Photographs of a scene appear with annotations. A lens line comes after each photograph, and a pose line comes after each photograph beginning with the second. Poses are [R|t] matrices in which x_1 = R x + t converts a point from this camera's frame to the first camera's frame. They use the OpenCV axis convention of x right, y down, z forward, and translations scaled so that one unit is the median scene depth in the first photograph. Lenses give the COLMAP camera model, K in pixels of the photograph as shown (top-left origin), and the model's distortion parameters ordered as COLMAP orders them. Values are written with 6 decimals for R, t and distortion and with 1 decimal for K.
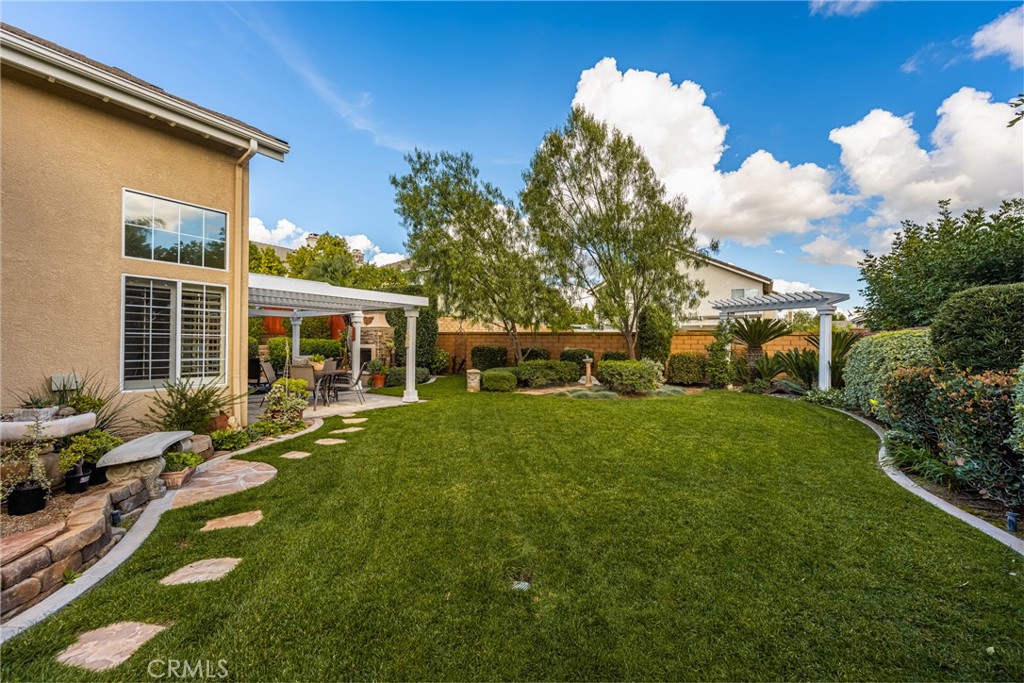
lens RADIAL K [[410.2, 0, 512.0], [0, 410.2, 341.5], [0, 0, 1]] dist [0.008085, -0.000090]
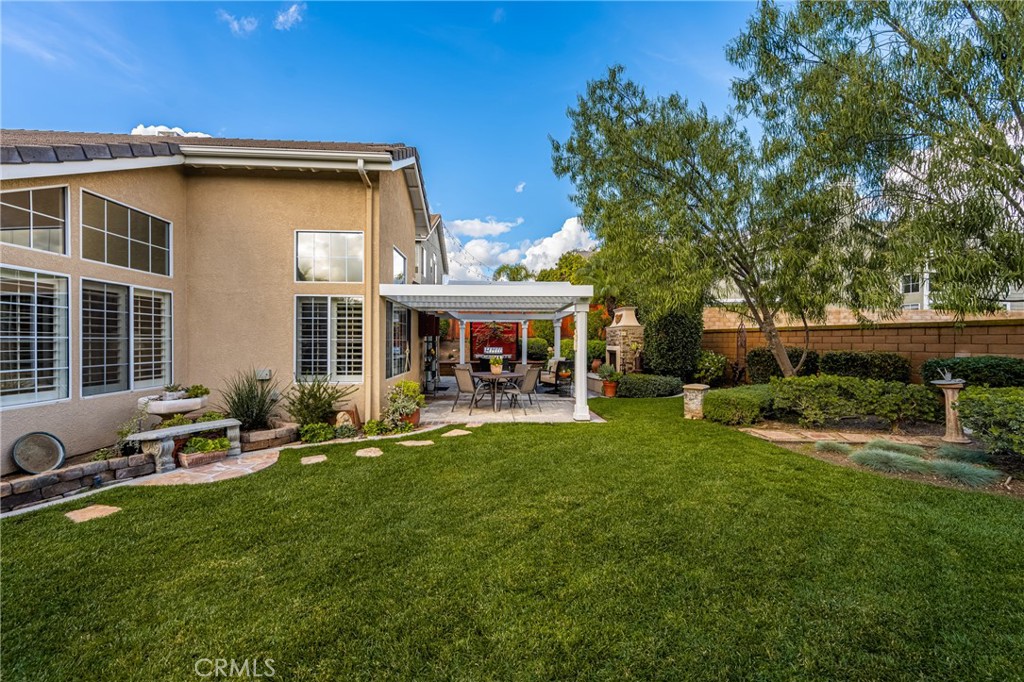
lens RADIAL K [[410.2, 0, 512.0], [0, 410.2, 341.0], [0, 0, 1]] dist [0.008085, -0.000090]
pose [[0.616455, -0.009358, -0.787335, 0.490117], [0.007561, 0.999954, -0.005965, -0.001113], [0.787354, -0.002276, 0.616497, 0.676544]]
